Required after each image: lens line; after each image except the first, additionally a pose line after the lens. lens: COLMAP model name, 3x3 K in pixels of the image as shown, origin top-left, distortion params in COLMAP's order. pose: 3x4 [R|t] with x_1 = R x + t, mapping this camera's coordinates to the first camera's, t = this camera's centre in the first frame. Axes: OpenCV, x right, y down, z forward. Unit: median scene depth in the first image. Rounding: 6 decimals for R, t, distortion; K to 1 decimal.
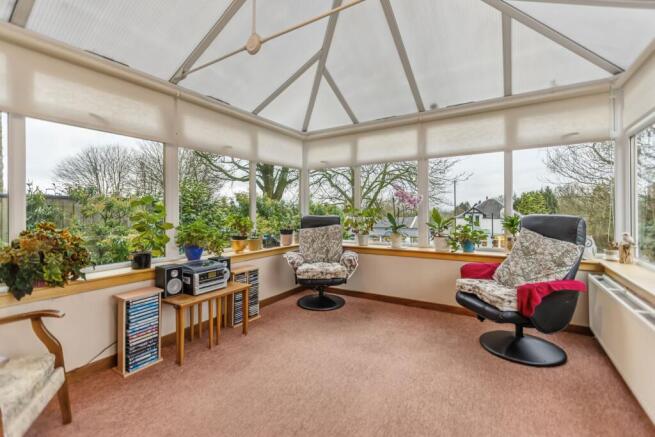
lens RADIAL K [[295.9, 0, 329.0], [0, 295.9, 206.1], [0, 0, 1]] dist [0.004036, 0.000601]
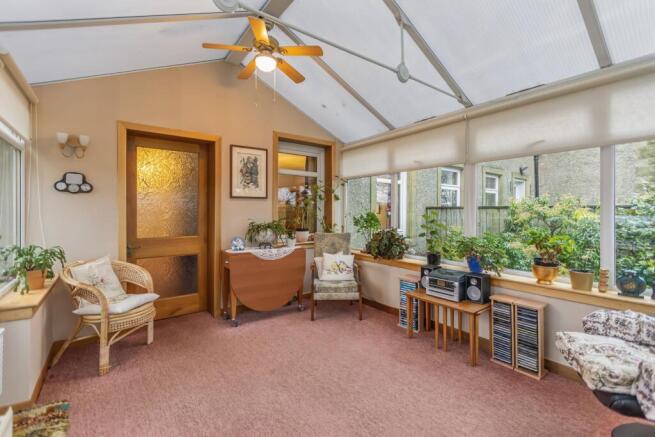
lens RADIAL K [[295.9, 0, 327.8], [0, 295.9, 216.0], [0, 0, 1]] dist [0.004036, 0.000601]
pose [[-0.378739, 0.006228, -0.925482, 0.758816], [0.006572, 0.999970, 0.004040, -0.021312], [0.925480, -0.004552, -0.378769, 1.024132]]
